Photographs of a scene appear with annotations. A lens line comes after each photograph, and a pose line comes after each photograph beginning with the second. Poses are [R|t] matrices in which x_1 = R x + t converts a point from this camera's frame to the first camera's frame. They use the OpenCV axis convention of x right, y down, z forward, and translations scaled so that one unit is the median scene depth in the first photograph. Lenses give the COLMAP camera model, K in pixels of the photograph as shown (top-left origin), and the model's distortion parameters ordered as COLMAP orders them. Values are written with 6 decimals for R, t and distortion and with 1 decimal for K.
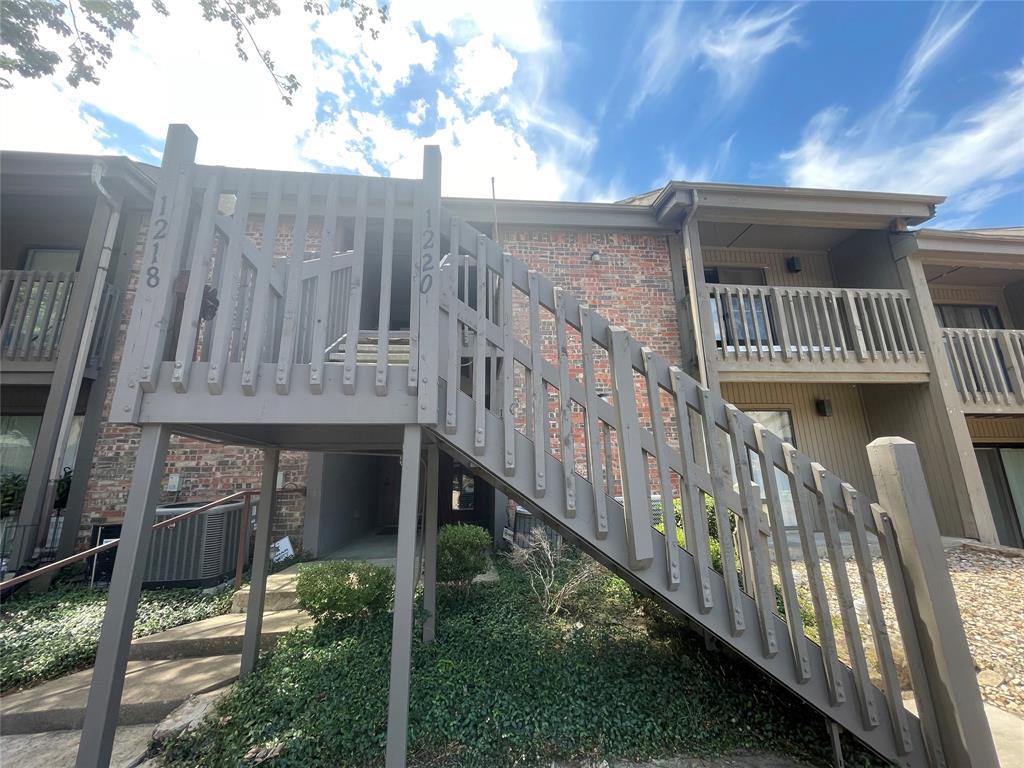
lens RADIAL K [[415.2, 0, 510.4], [0, 415.2, 385.8], [0, 0, 1]] dist [-0.004536, 0.002448]
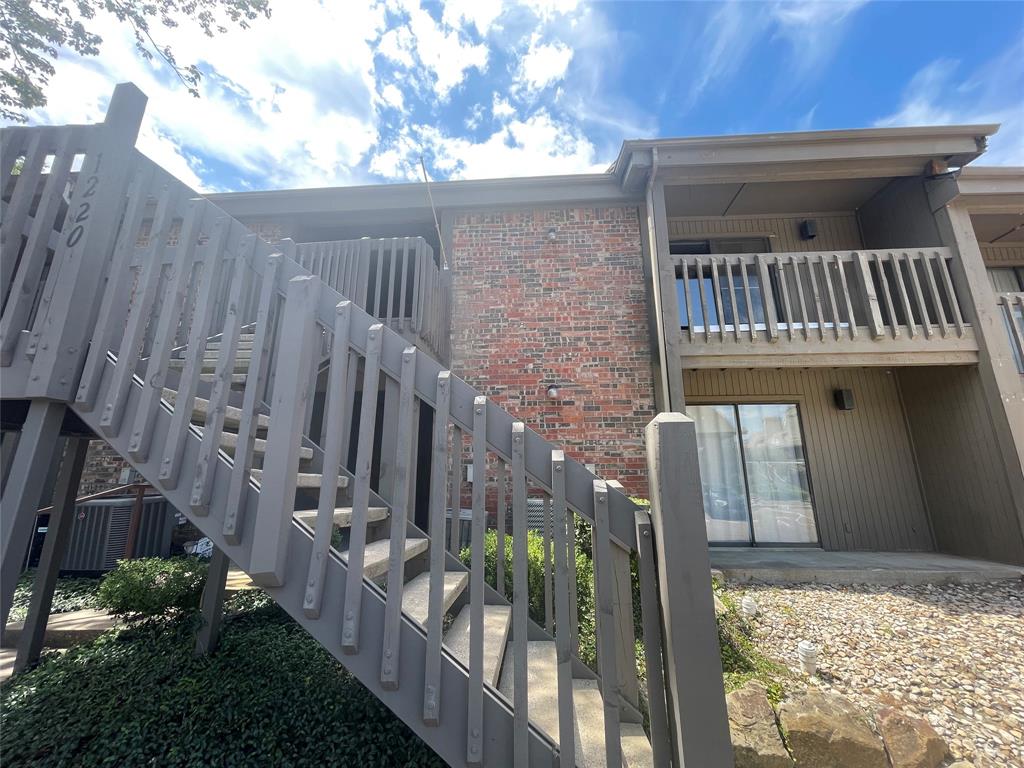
lens RADIAL K [[415.2, 0, 512.3], [0, 415.2, 385.8], [0, 0, 1]] dist [-0.004536, 0.002448]
pose [[0.987562, -0.017466, -0.156255, 0.261734], [0.016203, 0.999825, -0.009356, 0.025603], [0.156391, 0.006708, 0.987672, 0.096045]]
